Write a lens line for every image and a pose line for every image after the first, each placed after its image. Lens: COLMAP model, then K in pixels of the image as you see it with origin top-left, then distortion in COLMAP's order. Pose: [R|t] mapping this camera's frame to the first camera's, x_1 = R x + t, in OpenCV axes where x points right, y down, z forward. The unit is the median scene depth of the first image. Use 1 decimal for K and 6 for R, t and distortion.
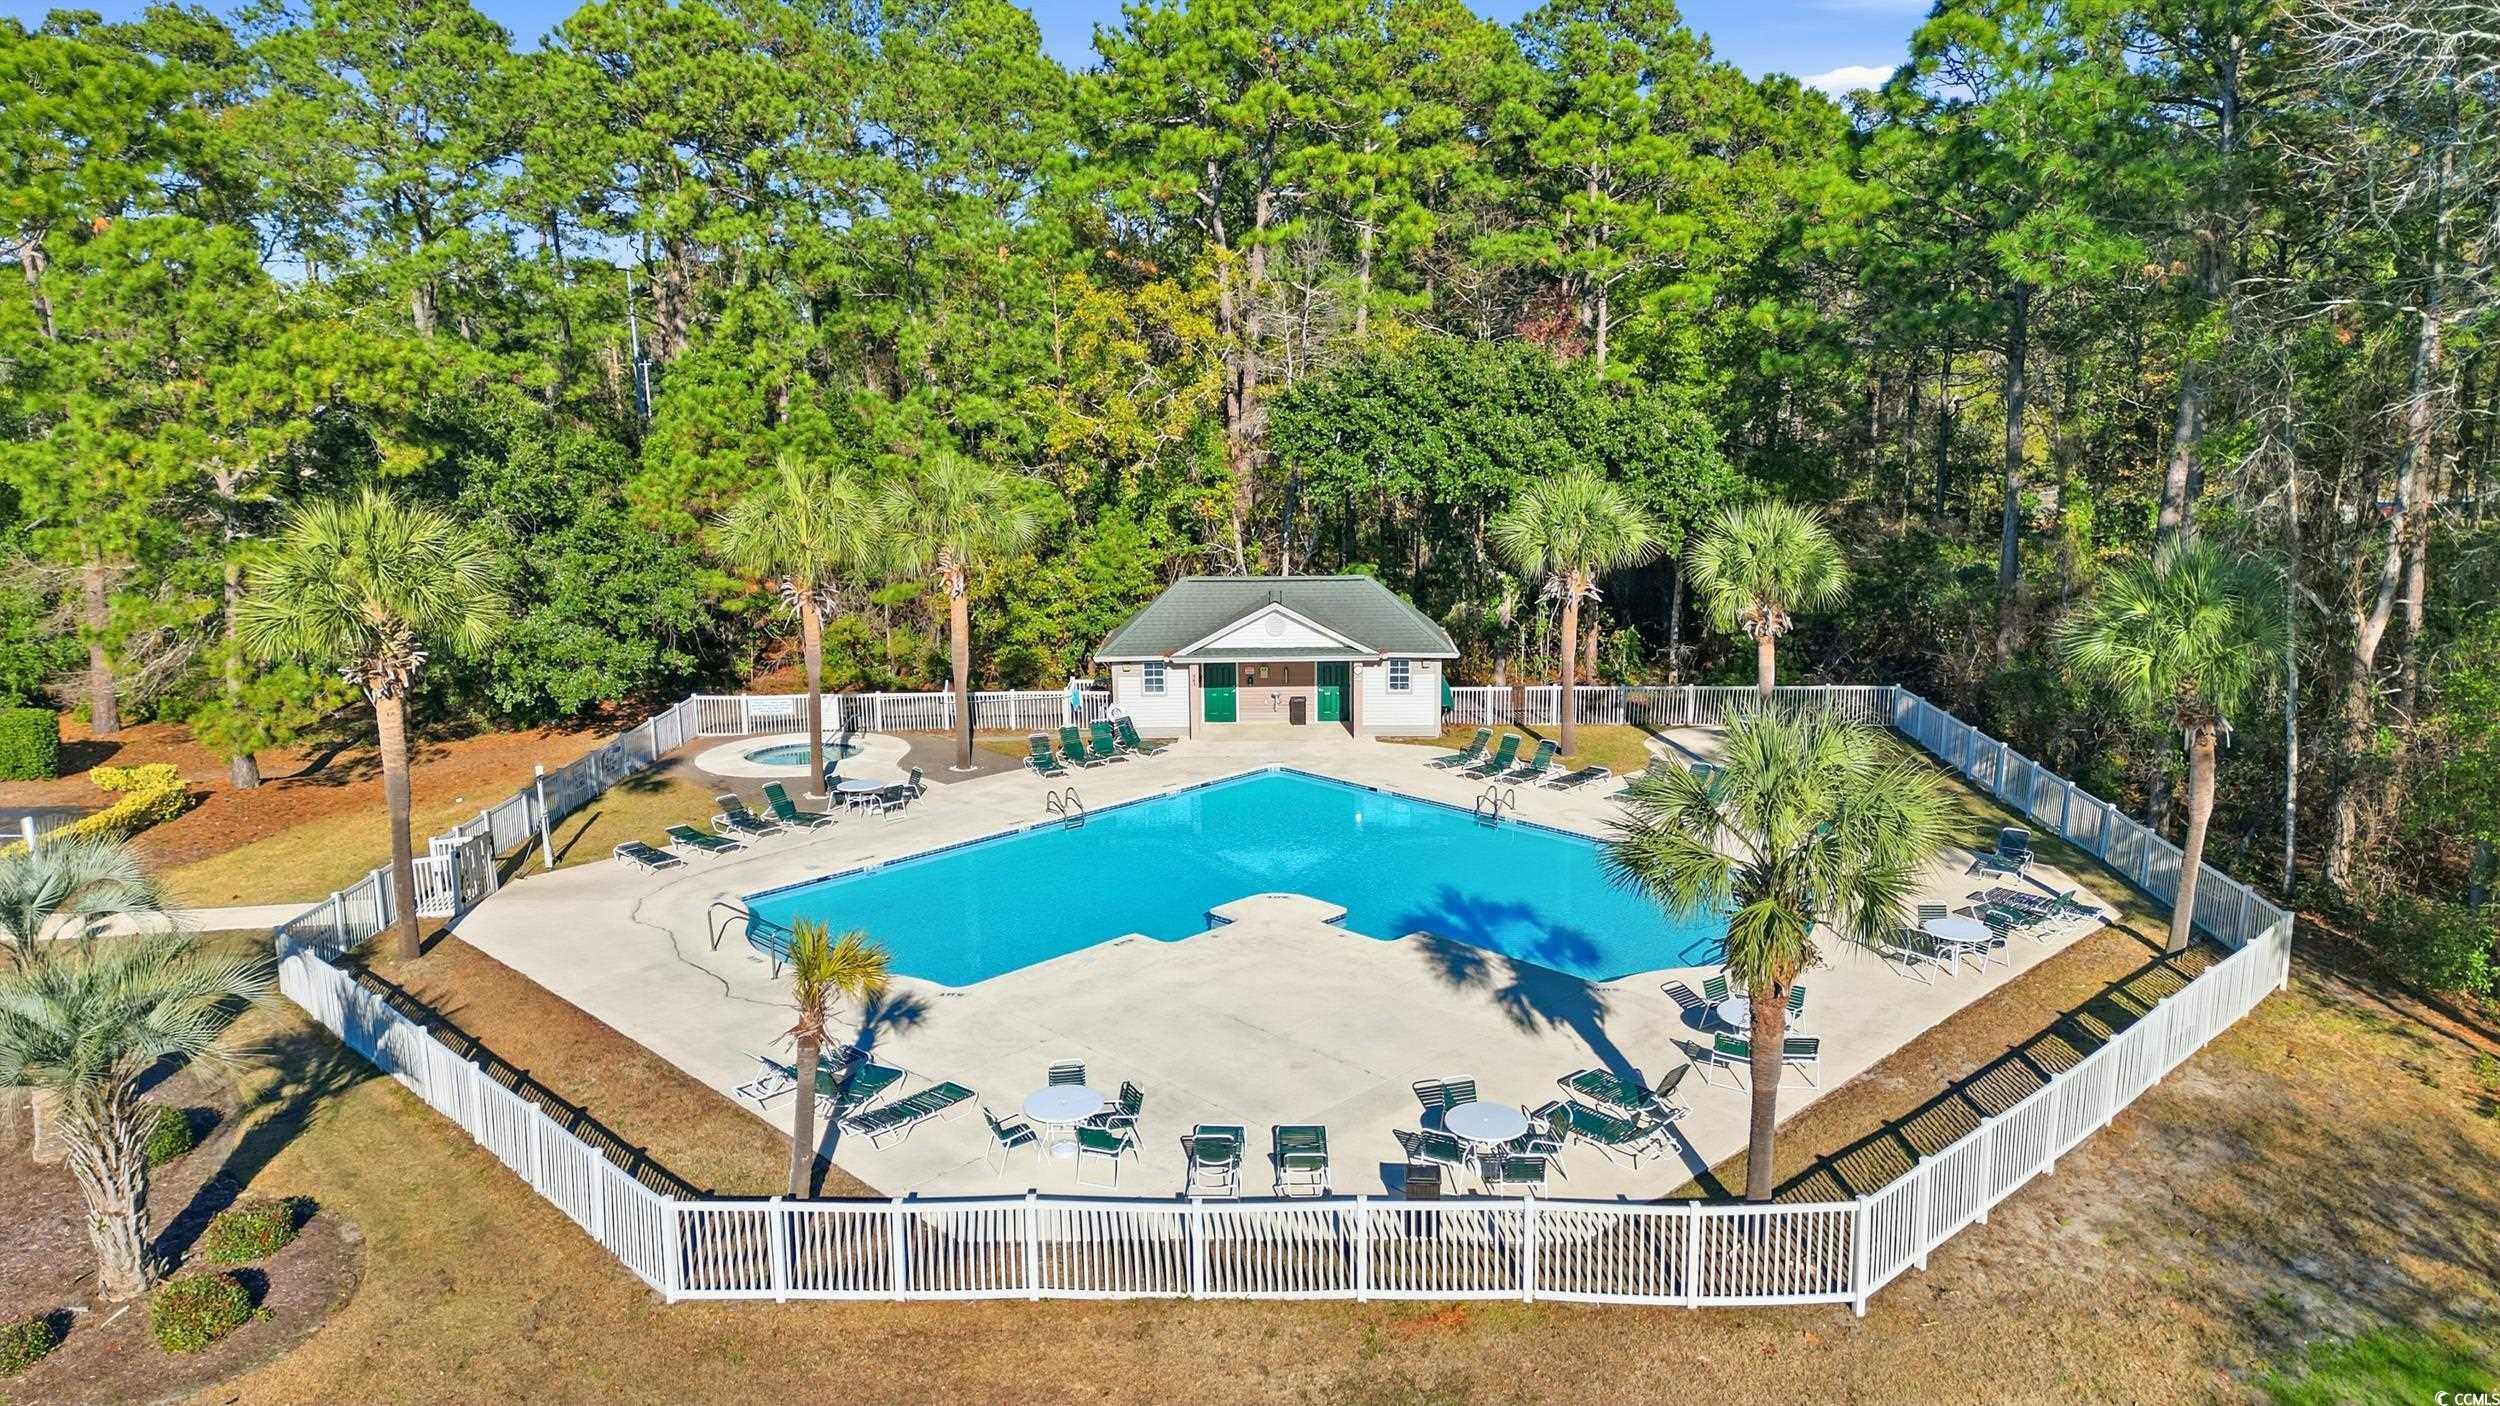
lens RADIAL K [[1734.5, 0, 1250.0], [0, 1734.5, 703.0], [0, 0, 1]] dist [0.090607, -0.089743]
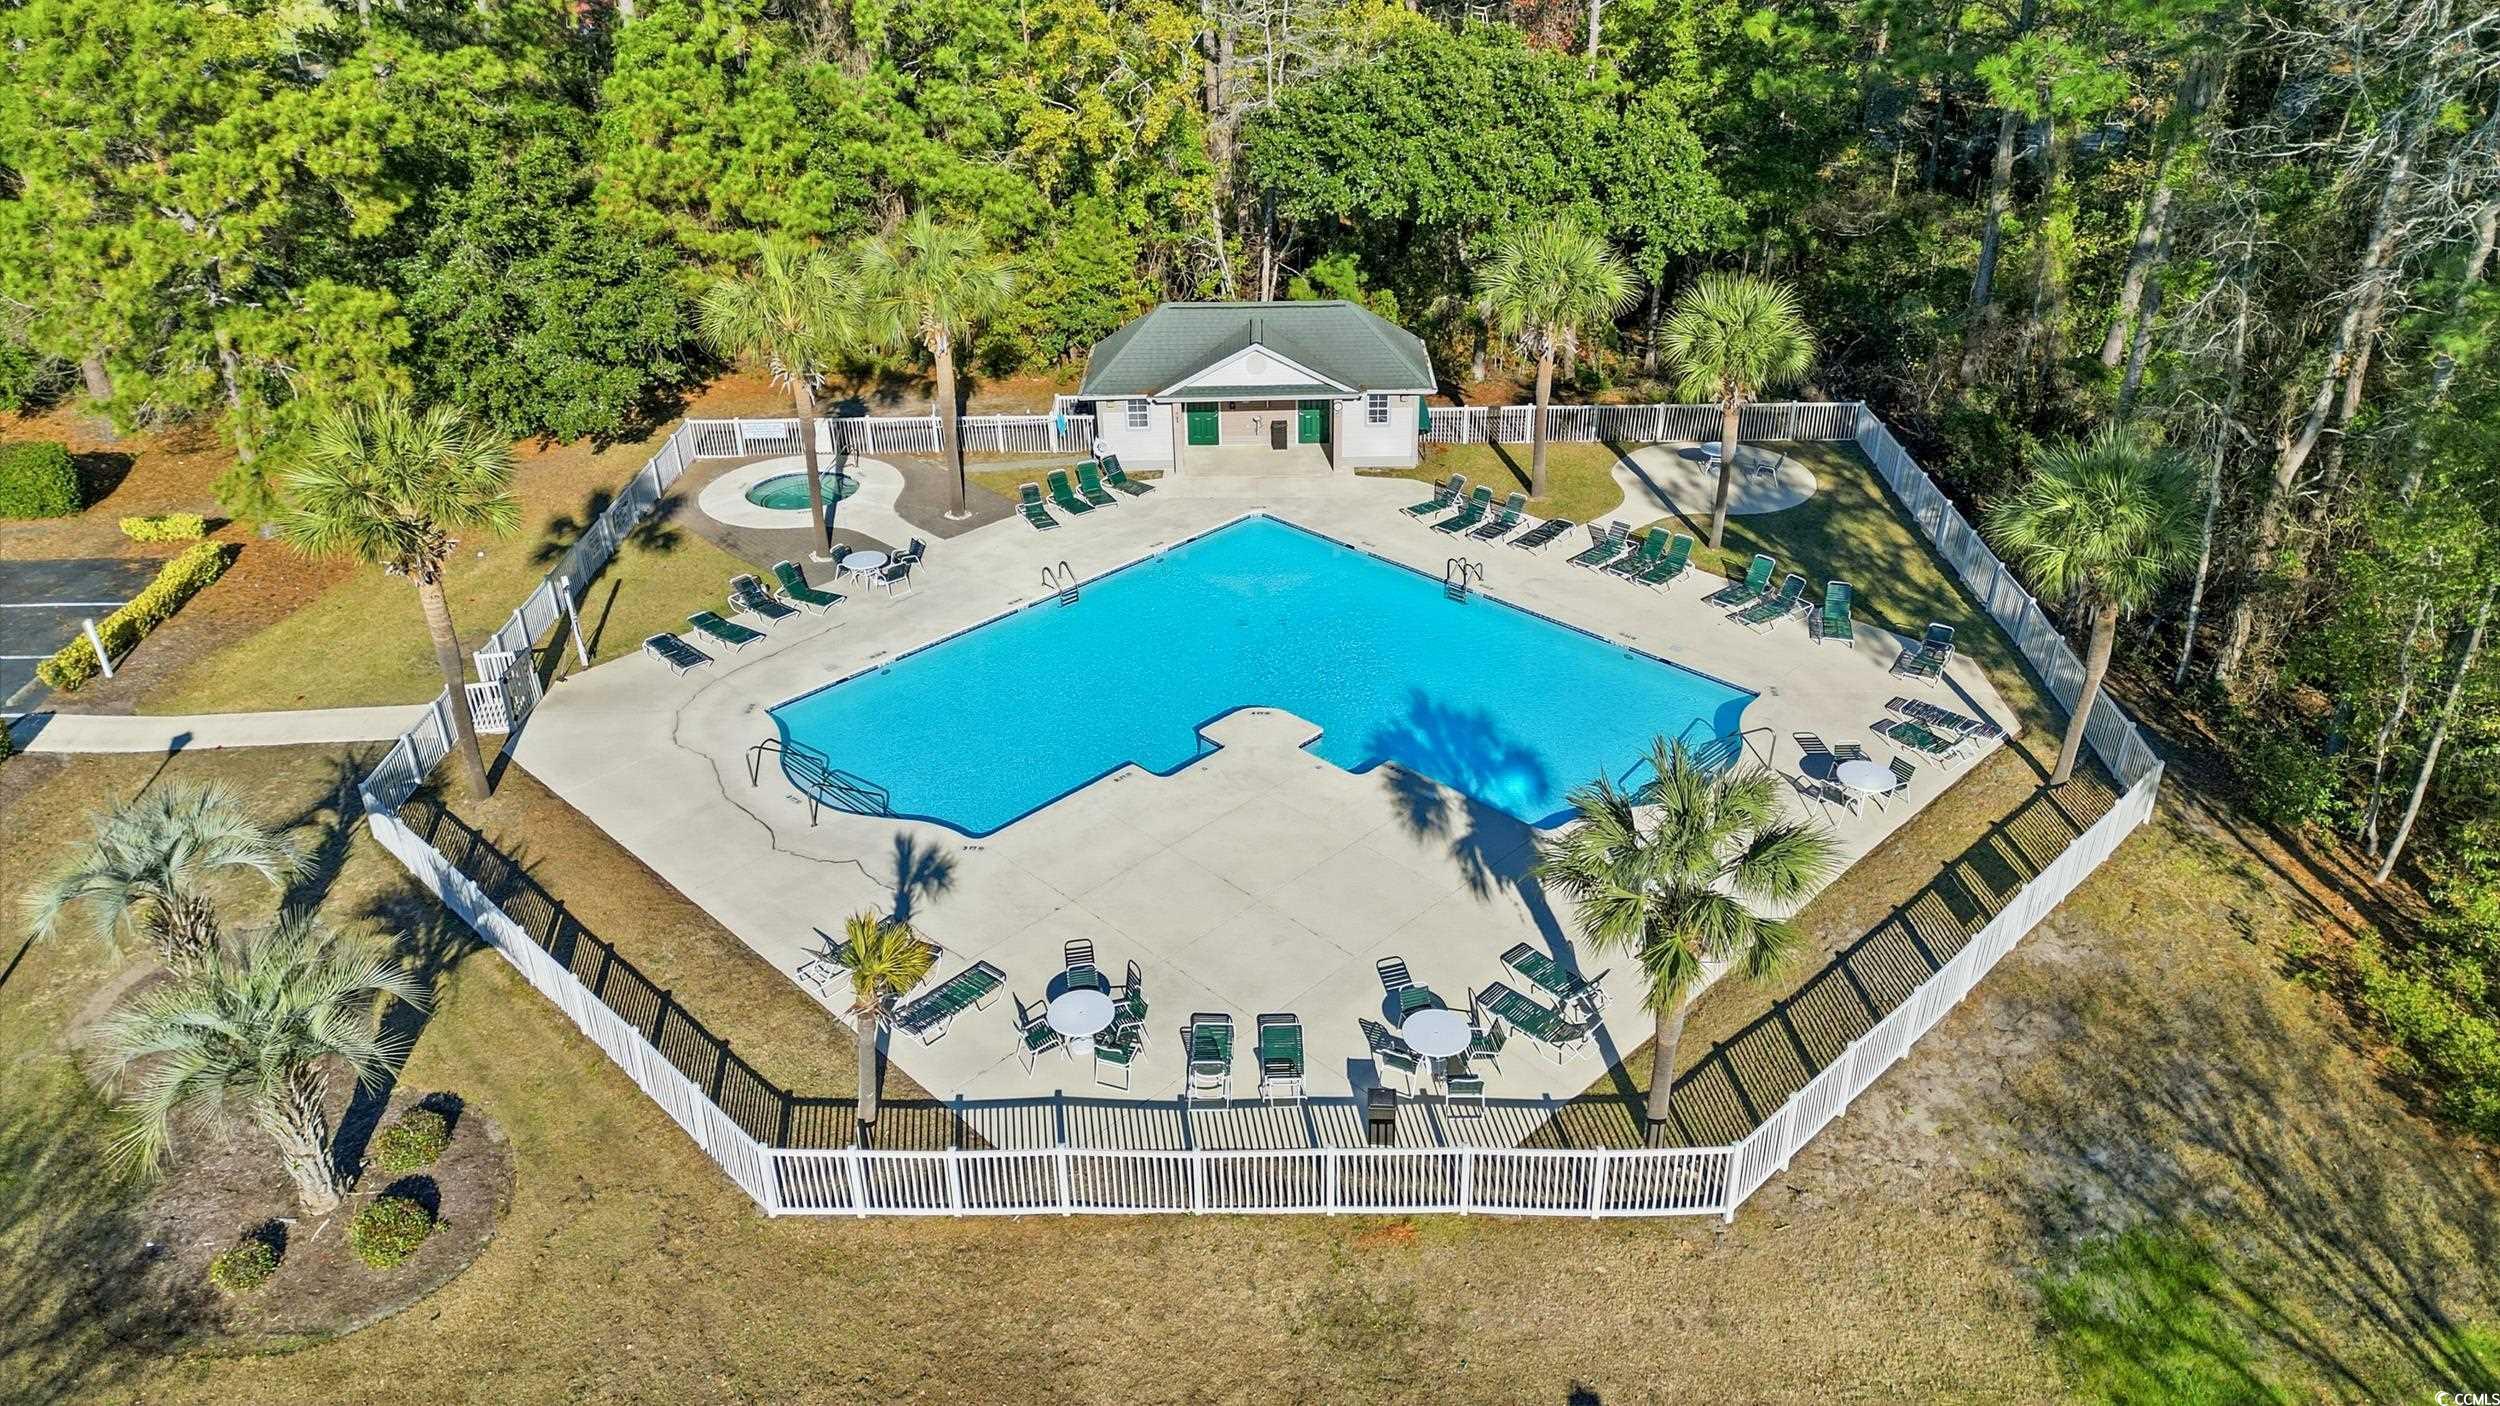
lens RADIAL K [[1734.5, 0, 1250.0], [0, 1734.5, 703.0], [0, 0, 1]] dist [0.090607, -0.089743]
pose [[0.999905, -0.011276, 0.007901, 0.000682], [0.008392, 0.954048, 0.299536, -0.225452], [-0.010915, -0.299441, 0.954052, -0.044294]]
